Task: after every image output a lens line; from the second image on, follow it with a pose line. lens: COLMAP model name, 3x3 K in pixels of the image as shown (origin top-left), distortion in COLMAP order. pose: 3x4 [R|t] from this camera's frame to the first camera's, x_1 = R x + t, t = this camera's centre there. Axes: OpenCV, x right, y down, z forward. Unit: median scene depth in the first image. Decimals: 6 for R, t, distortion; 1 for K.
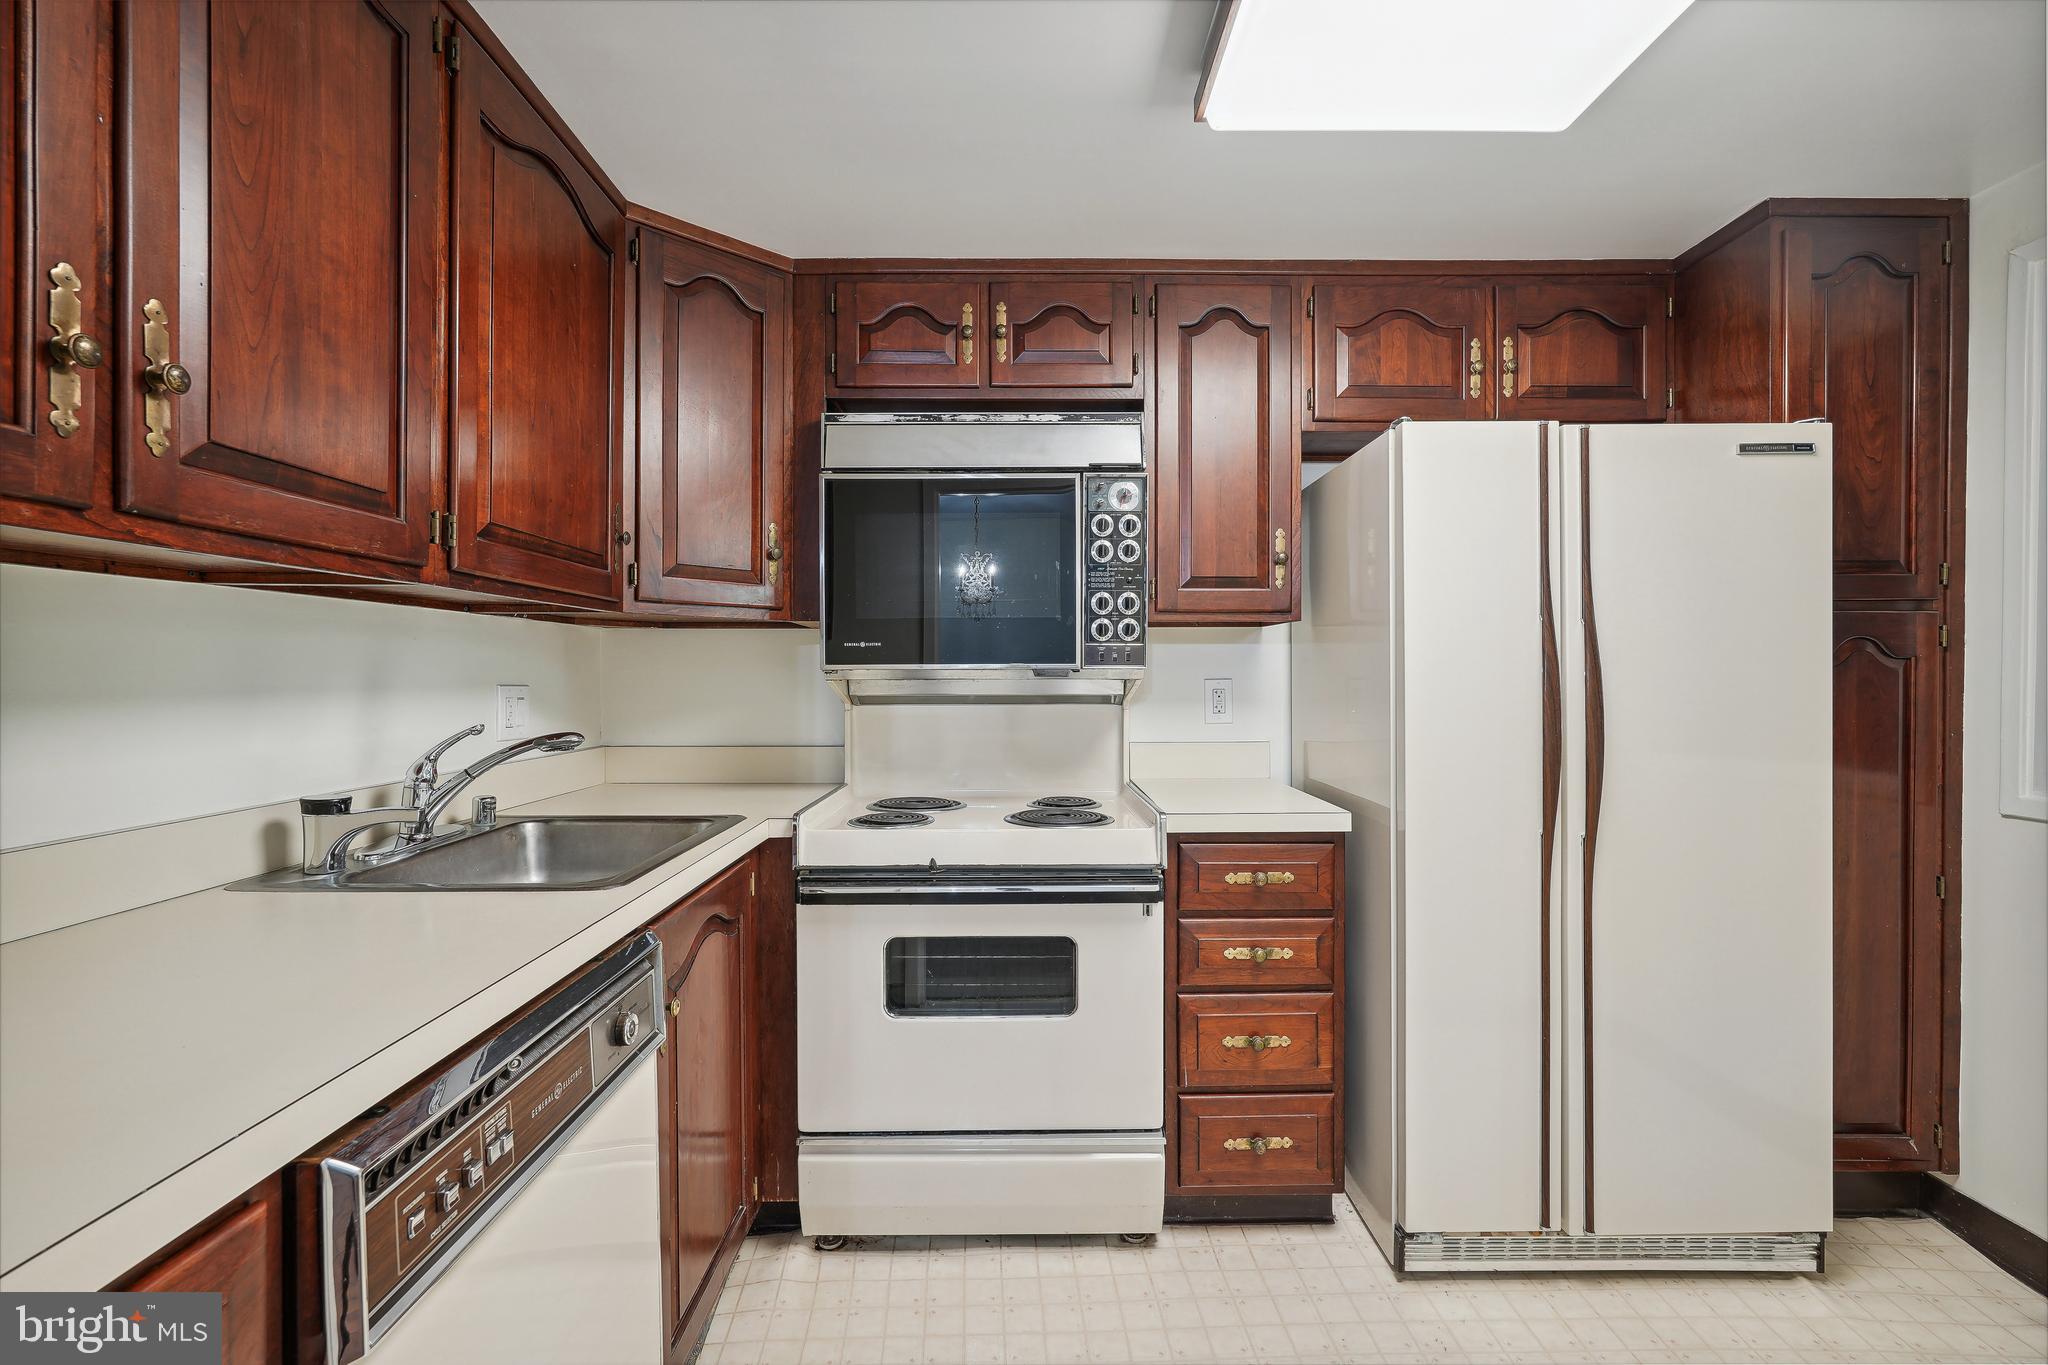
lens RADIAL K [[910.2, 0, 1023.4], [0, 910.2, 682.3], [0, 0, 1]] dist [-0.008470, 0.004379]
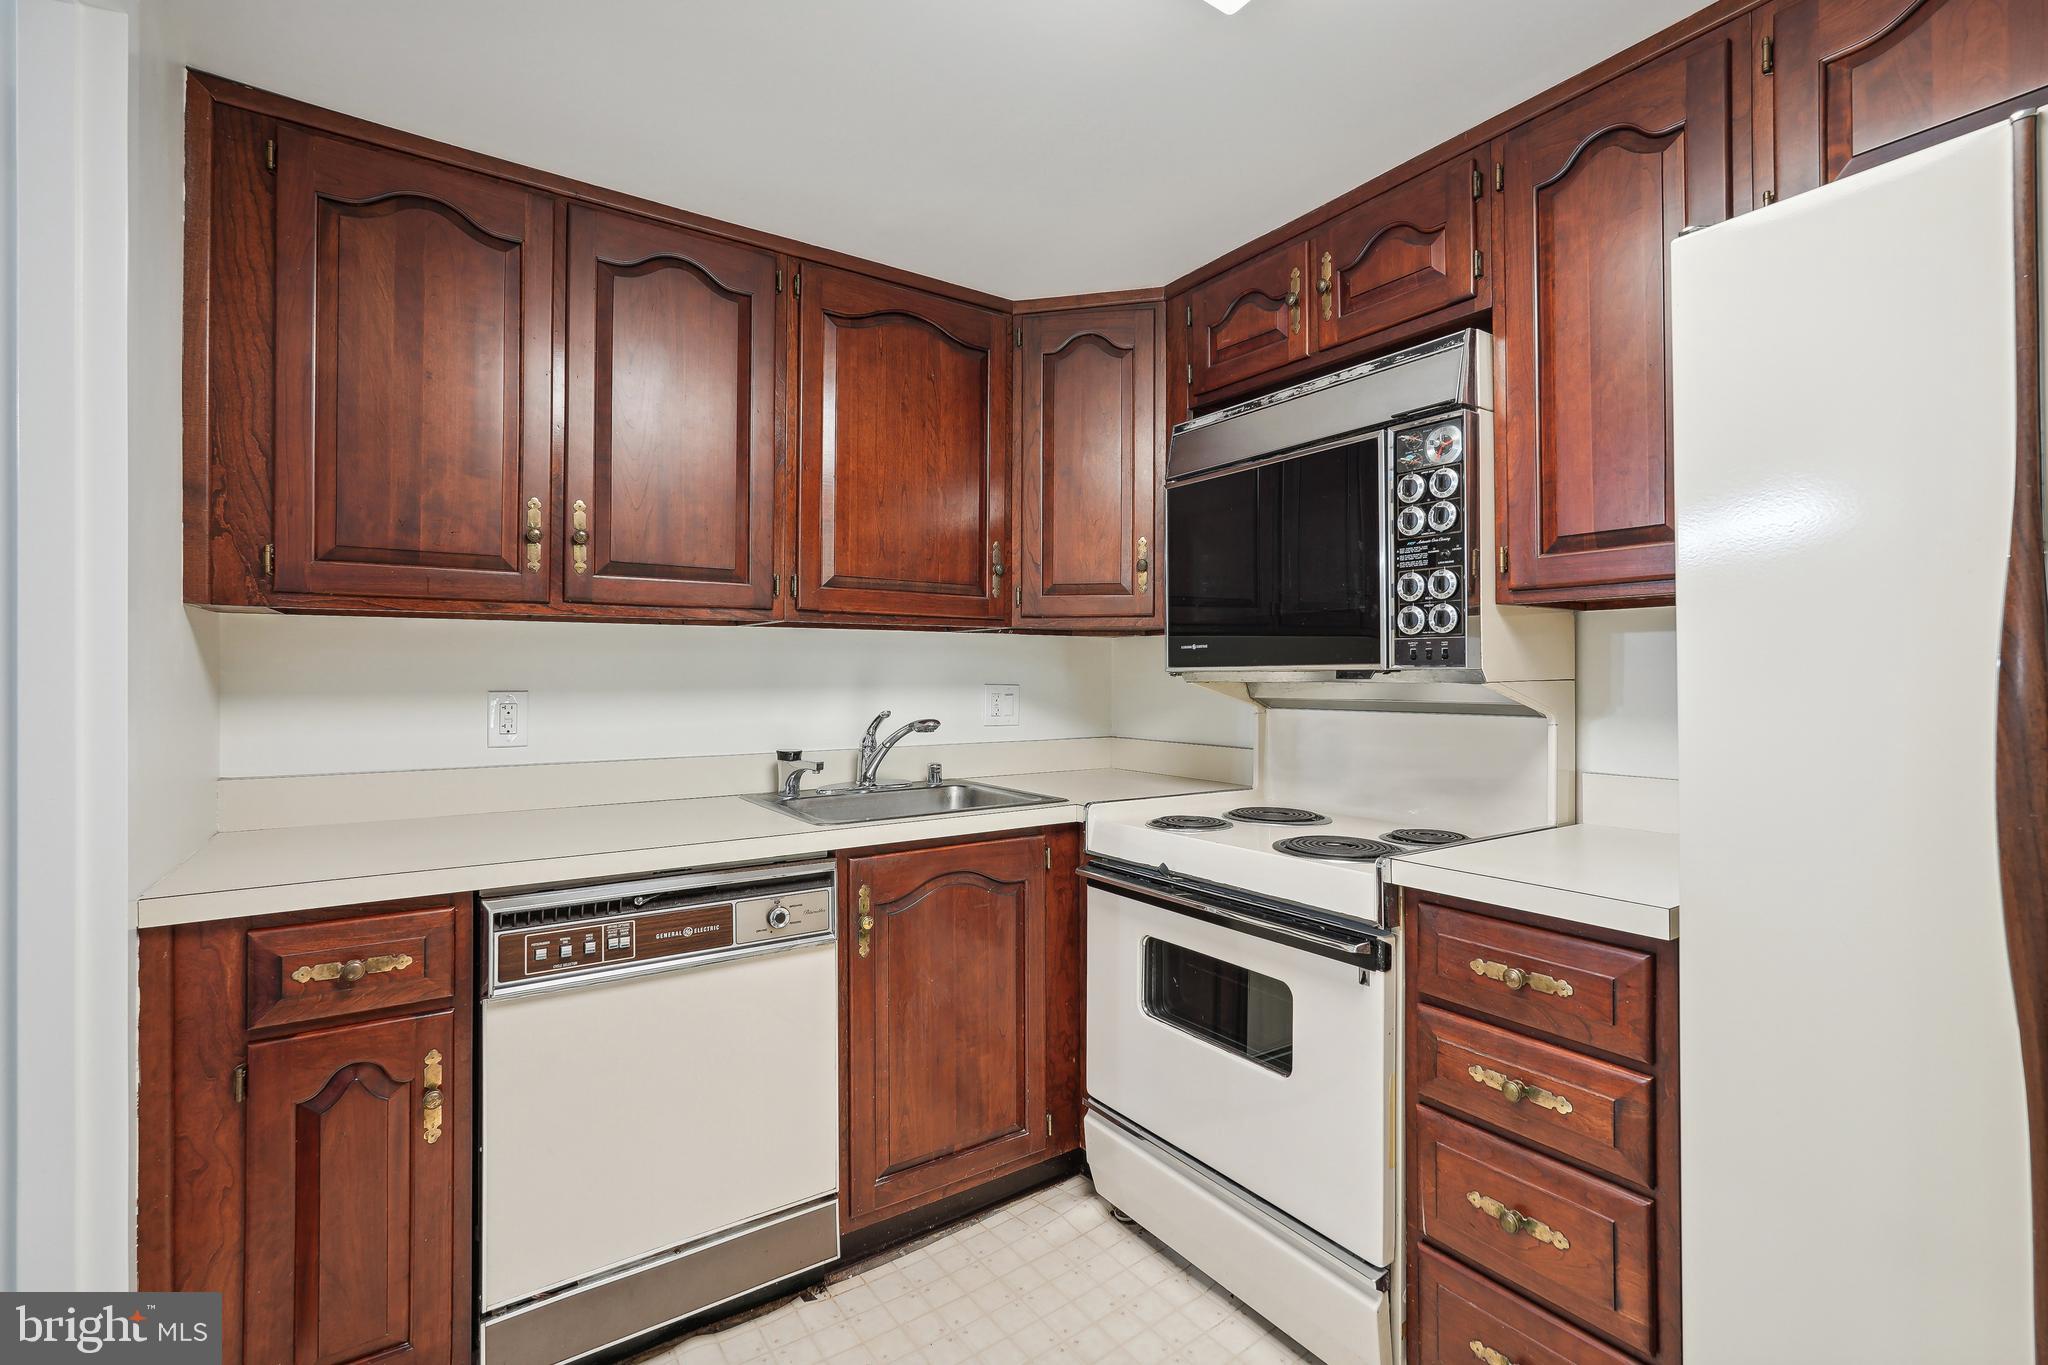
lens RADIAL K [[910.2, 0, 1003.3], [0, 910.2, 670.9], [0, 0, 1]] dist [-0.008470, 0.004379]
pose [[0.545302, -0.005092, -0.838224, 0.586074], [-0.008961, 0.999889, -0.011903, -0.001459], [0.838192, 0.014002, 0.545196, 0.290938]]
